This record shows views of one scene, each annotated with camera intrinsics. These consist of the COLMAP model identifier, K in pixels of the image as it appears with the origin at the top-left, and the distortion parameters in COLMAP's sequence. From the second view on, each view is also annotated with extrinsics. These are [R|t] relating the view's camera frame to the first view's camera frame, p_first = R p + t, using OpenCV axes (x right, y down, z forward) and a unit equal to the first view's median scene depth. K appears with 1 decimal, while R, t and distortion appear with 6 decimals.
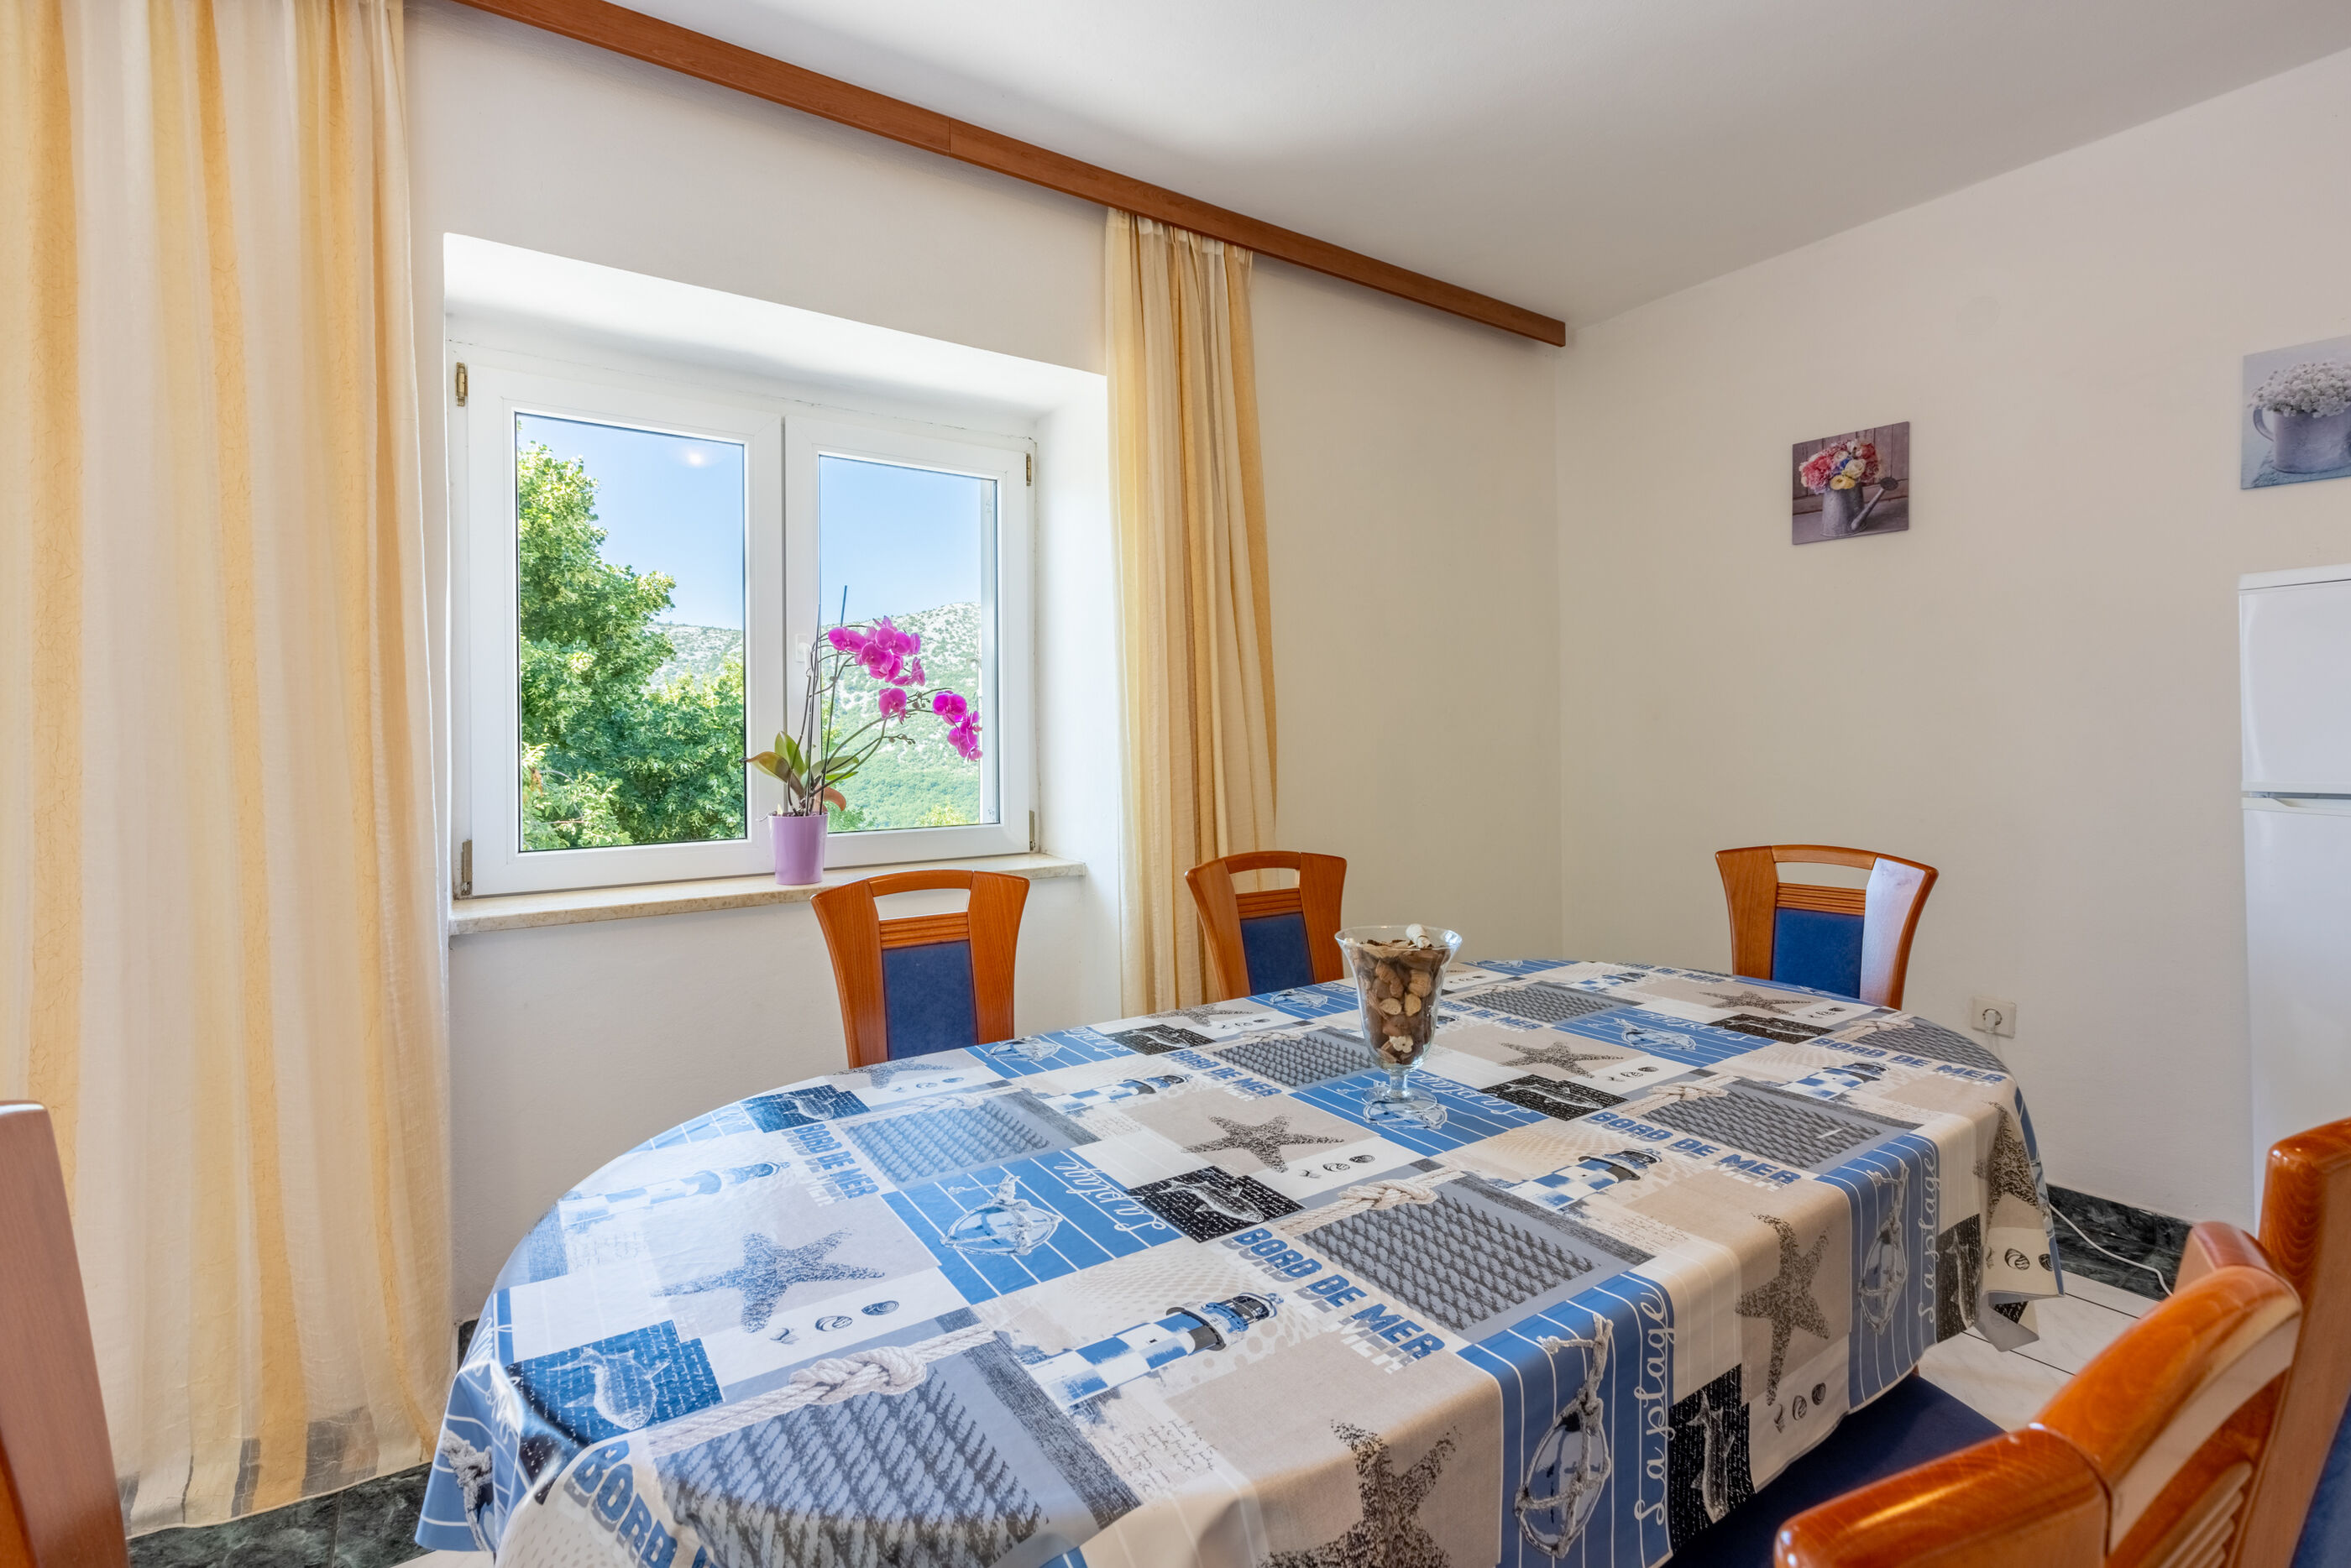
lens RADIAL K [[1059.6, 0, 1122.3], [0, 1059.6, 736.5], [0, 0, 1]] dist [-0.003538, 0.001446]
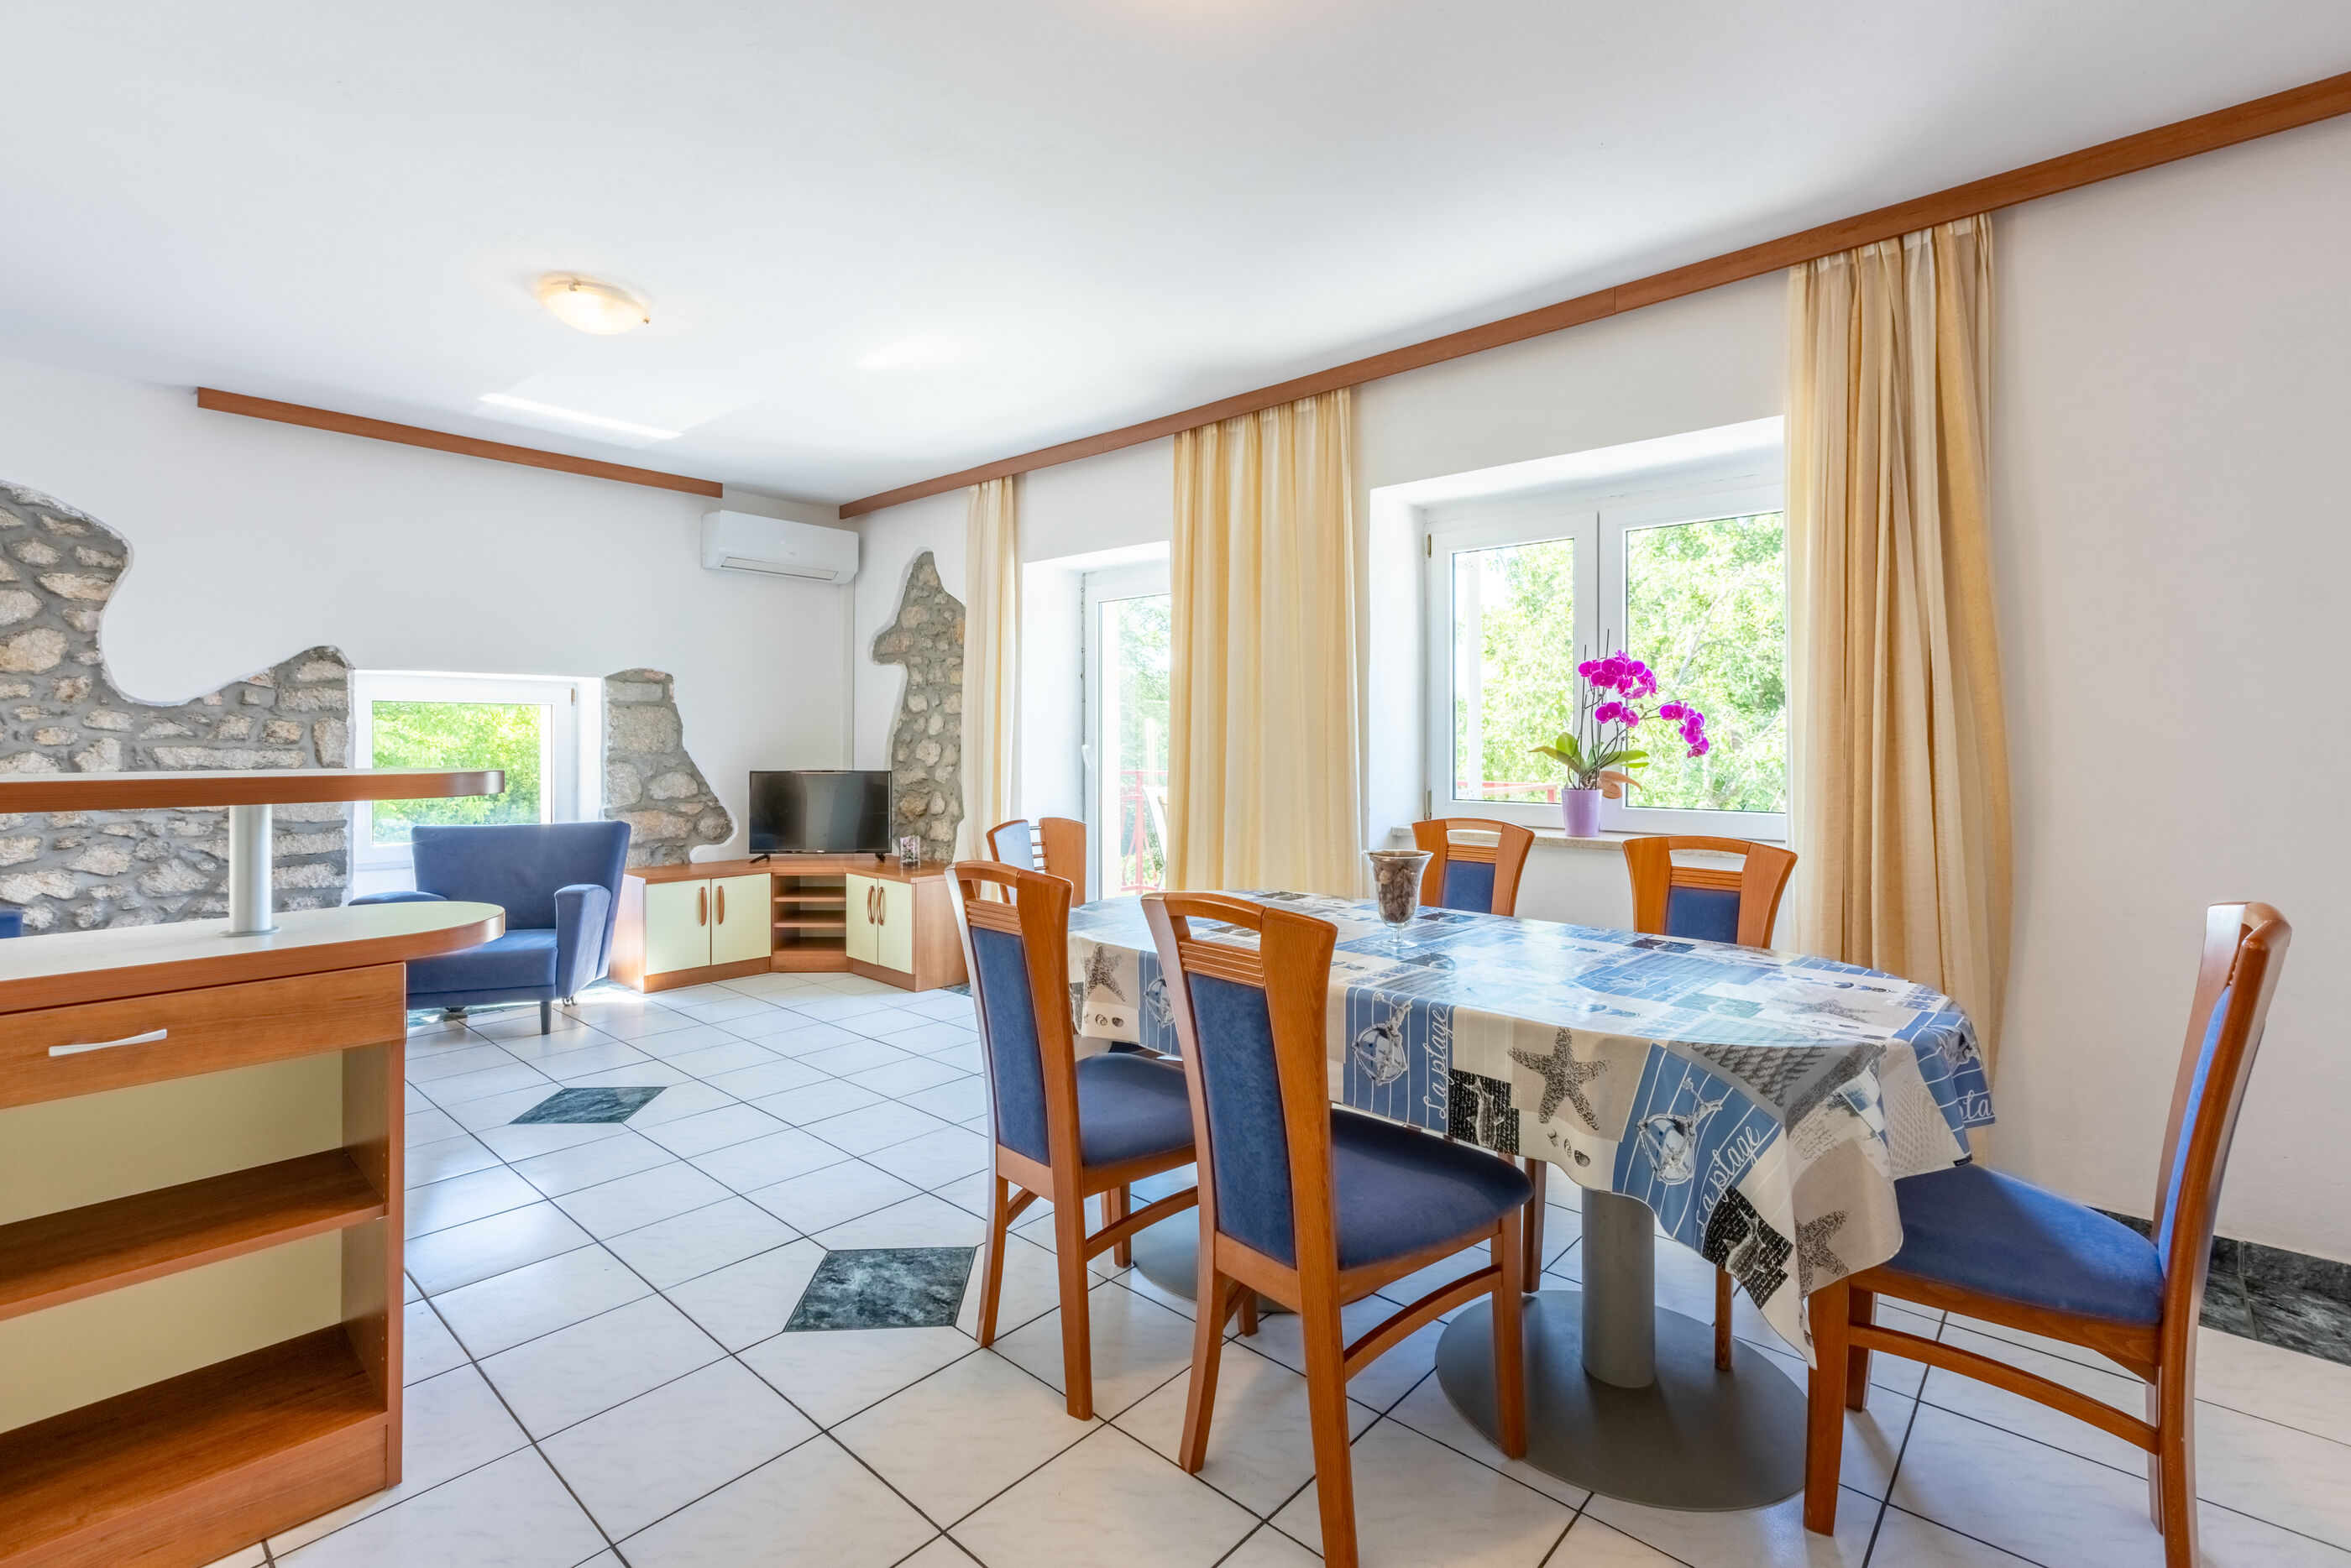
lens RADIAL K [[1059.6, 0, 1197.6], [0, 1059.6, 737.8], [0, 0, 1]] dist [-0.003538, 0.001446]
pose [[0.250000, 0.010313, -0.968191, 0.863068], [0.002114, 0.999935, 0.011197, -0.013290], [0.968244, -0.004846, 0.249962, 0.107296]]
